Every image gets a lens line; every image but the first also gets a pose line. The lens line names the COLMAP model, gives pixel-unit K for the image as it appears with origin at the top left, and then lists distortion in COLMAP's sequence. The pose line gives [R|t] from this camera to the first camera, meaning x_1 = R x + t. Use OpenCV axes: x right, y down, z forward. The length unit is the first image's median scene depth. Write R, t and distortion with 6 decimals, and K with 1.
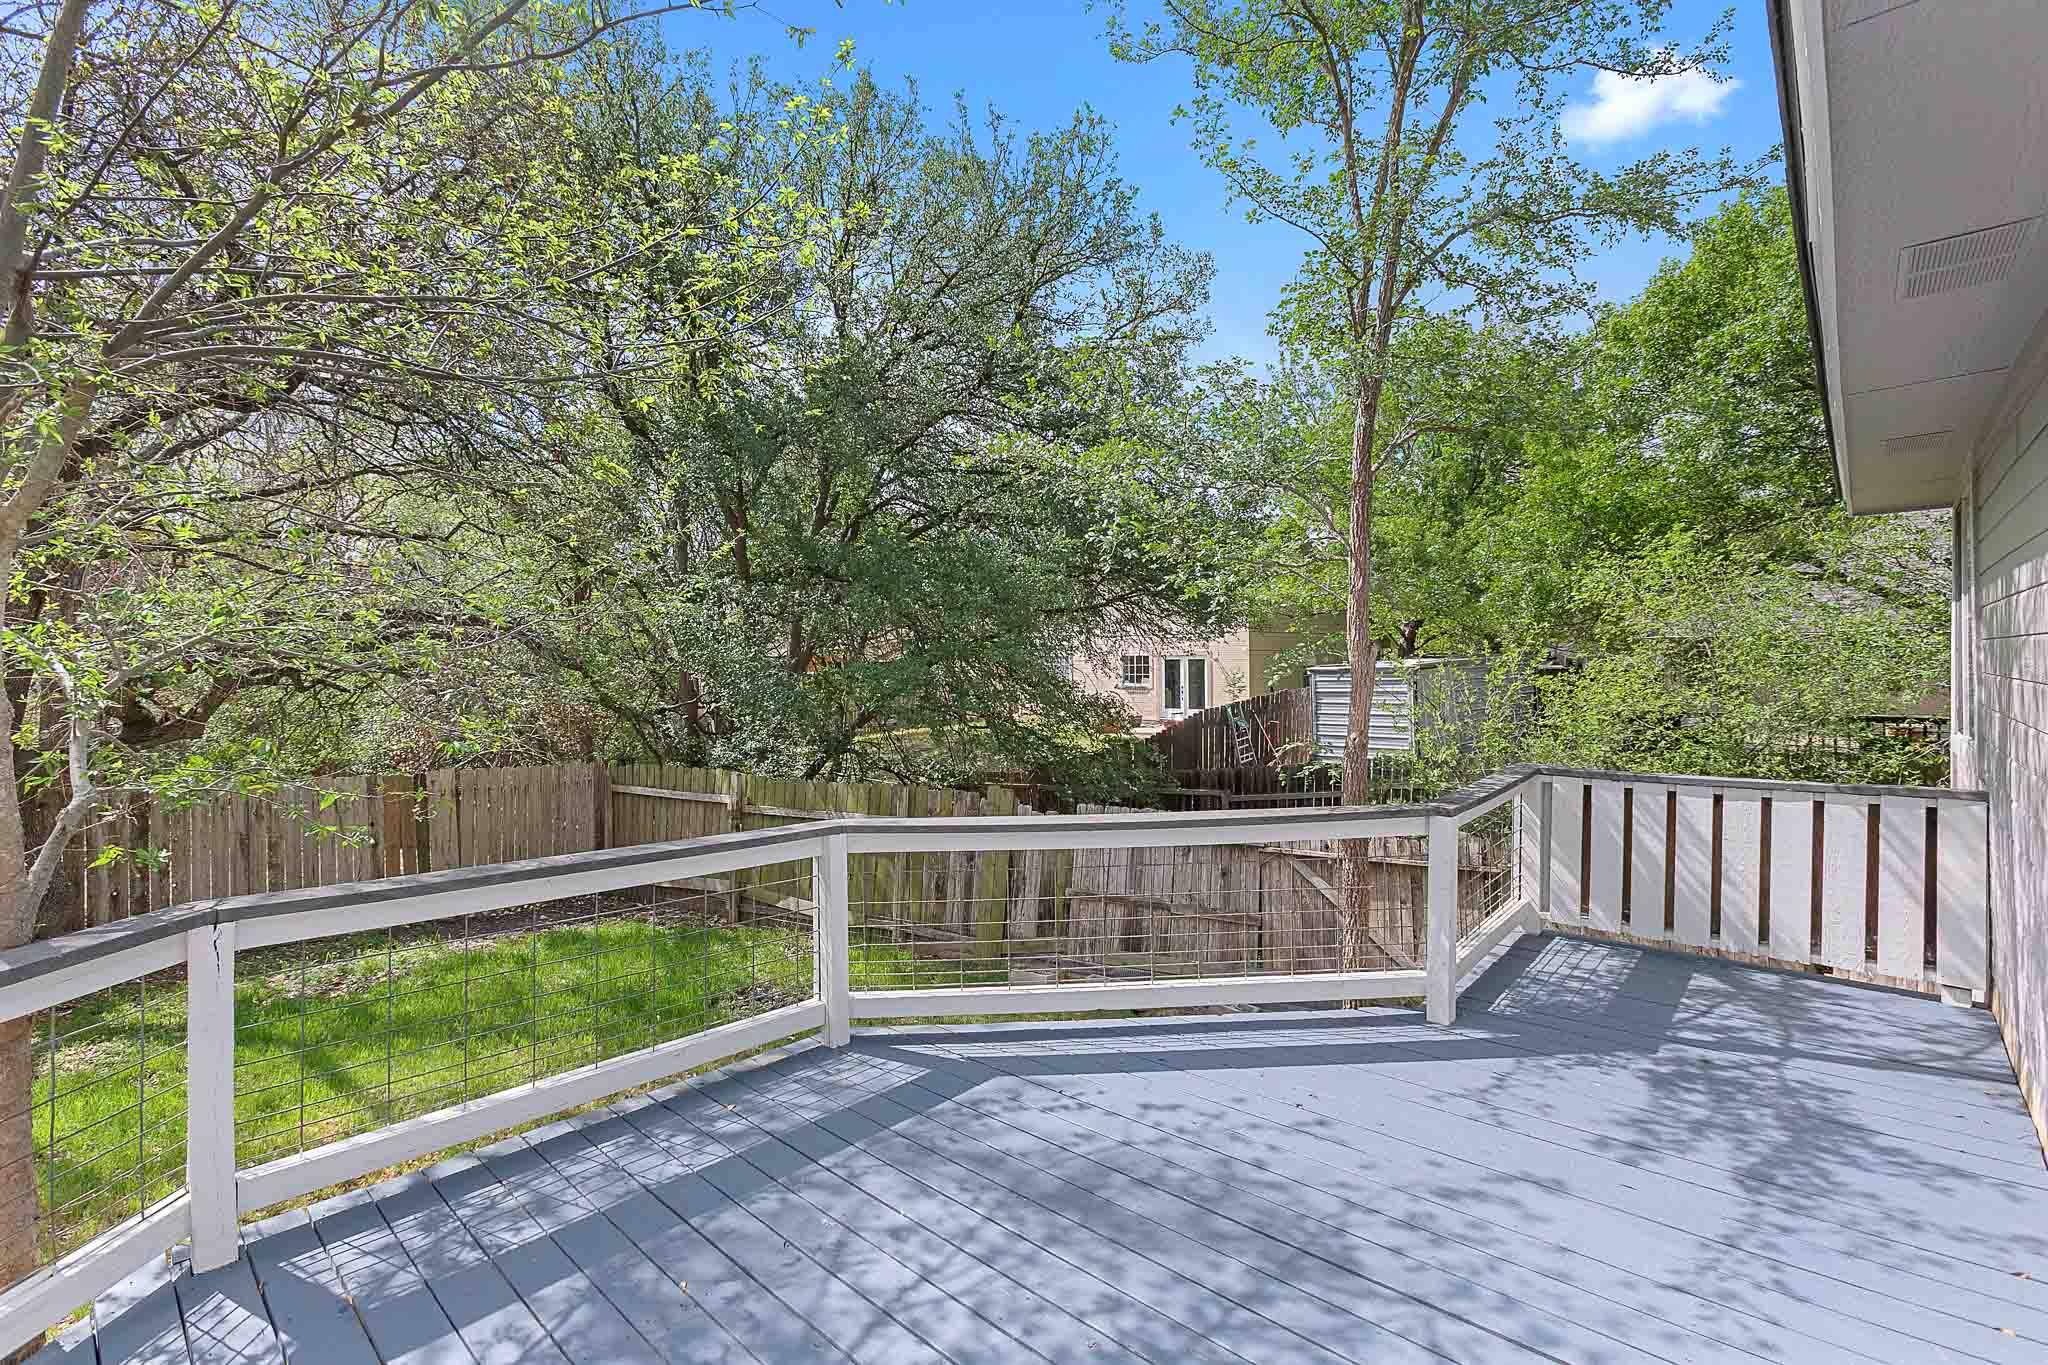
lens RADIAL K [[951.8, 0, 1000.9], [0, 951.8, 676.8], [0, 0, 1]] dist [-0.001607, 0.015525]
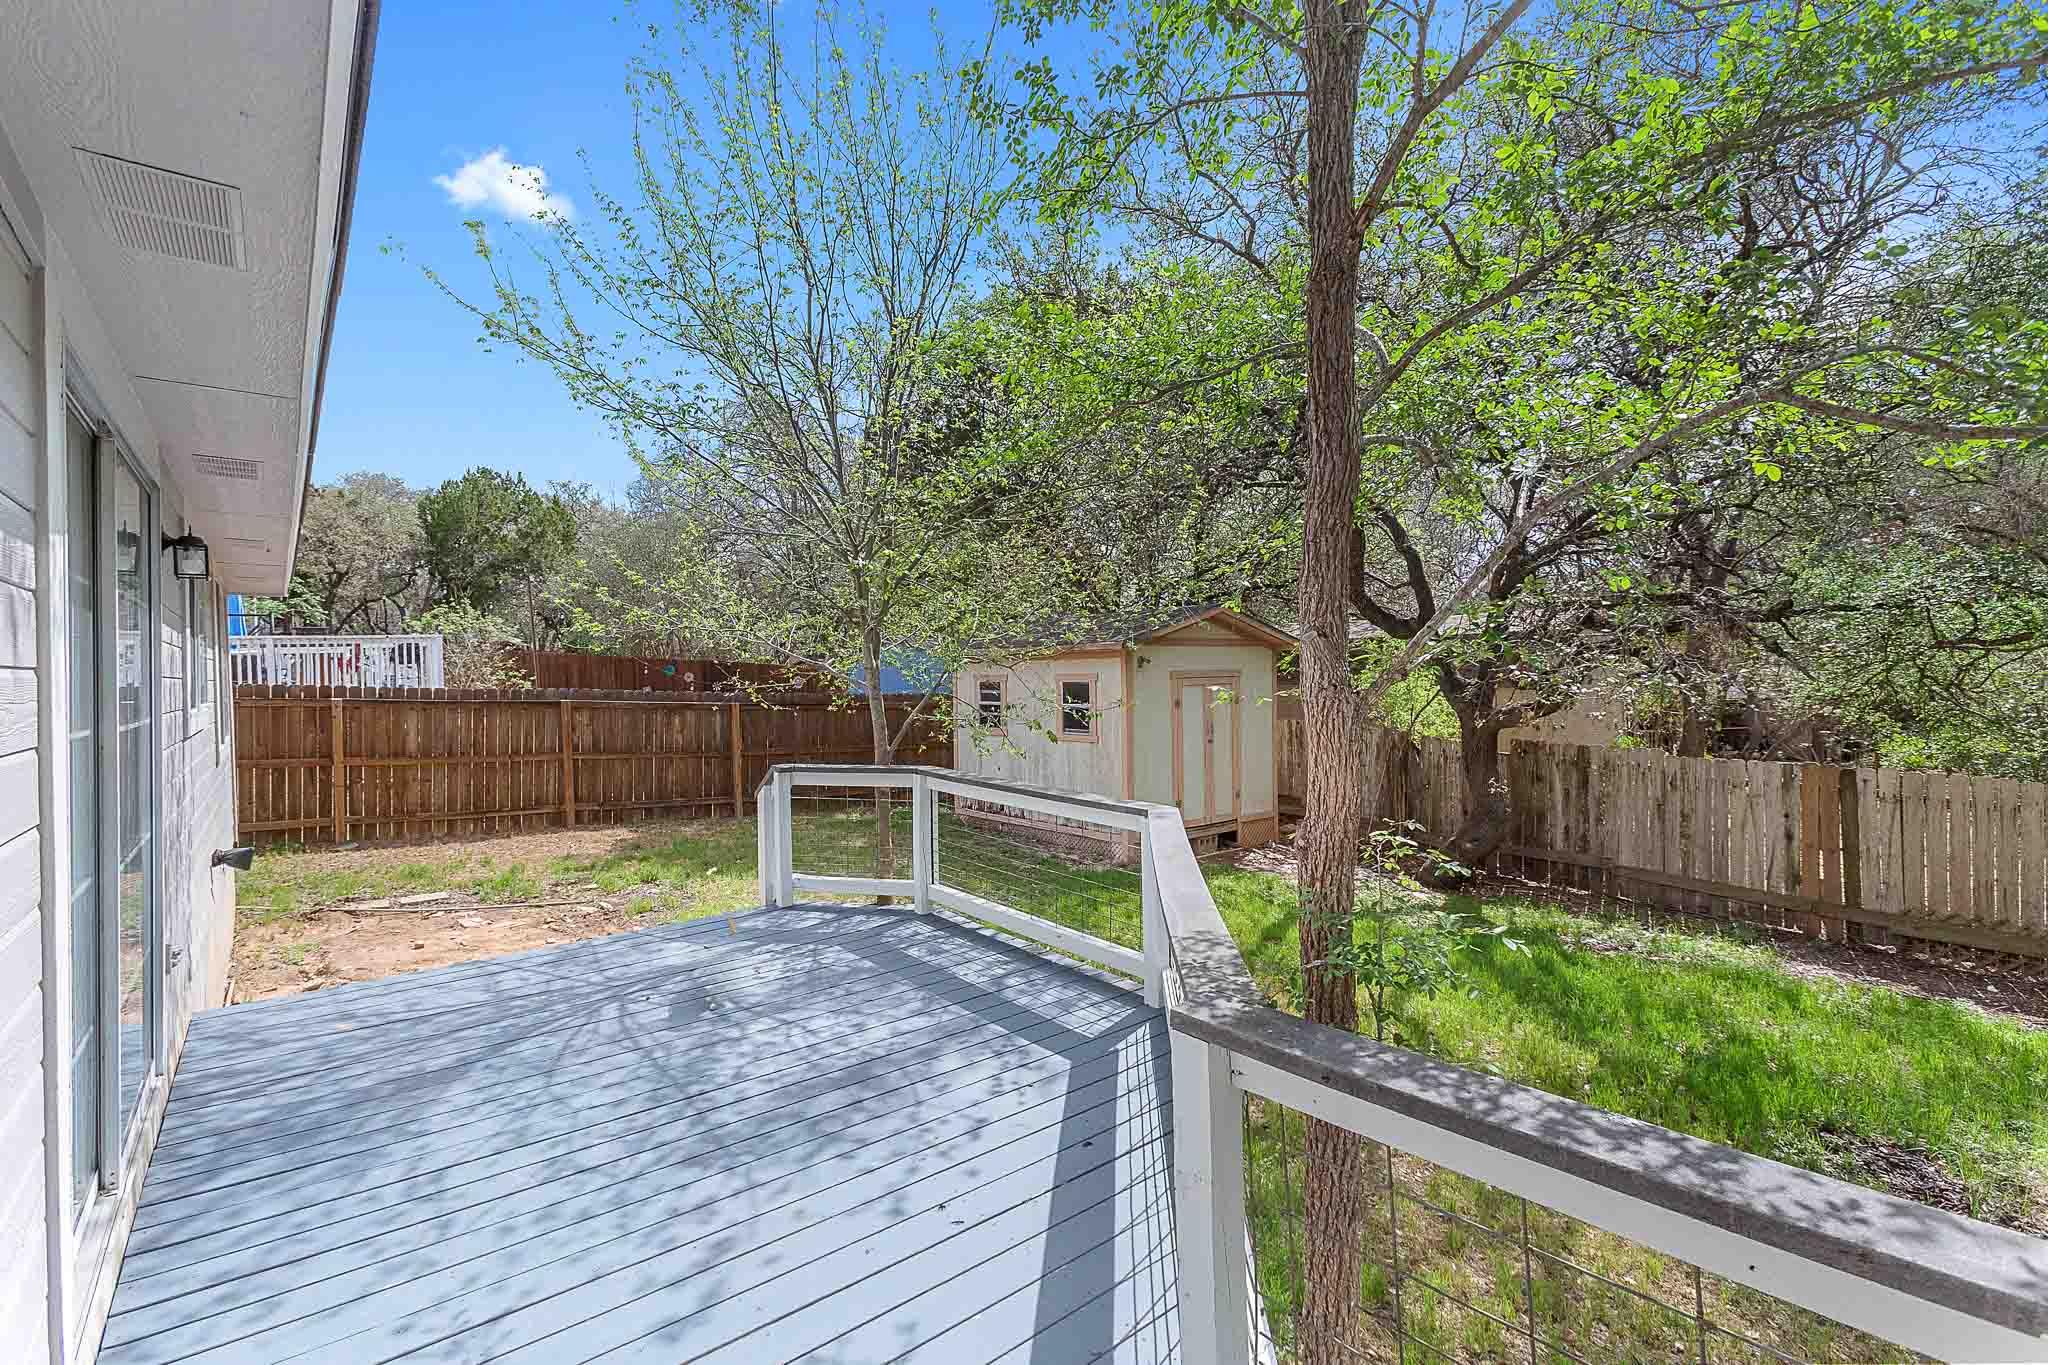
lens RADIAL K [[951.8, 0, 1000.9], [0, 951.8, 676.8], [0, 0, 1]] dist [-0.001607, 0.015525]
pose [[-0.195720, 0.017611, -0.980502, 1.269495], [0.018426, 0.999728, 0.014279, -0.022570], [0.980487, -0.015272, -0.195991, 1.403929]]
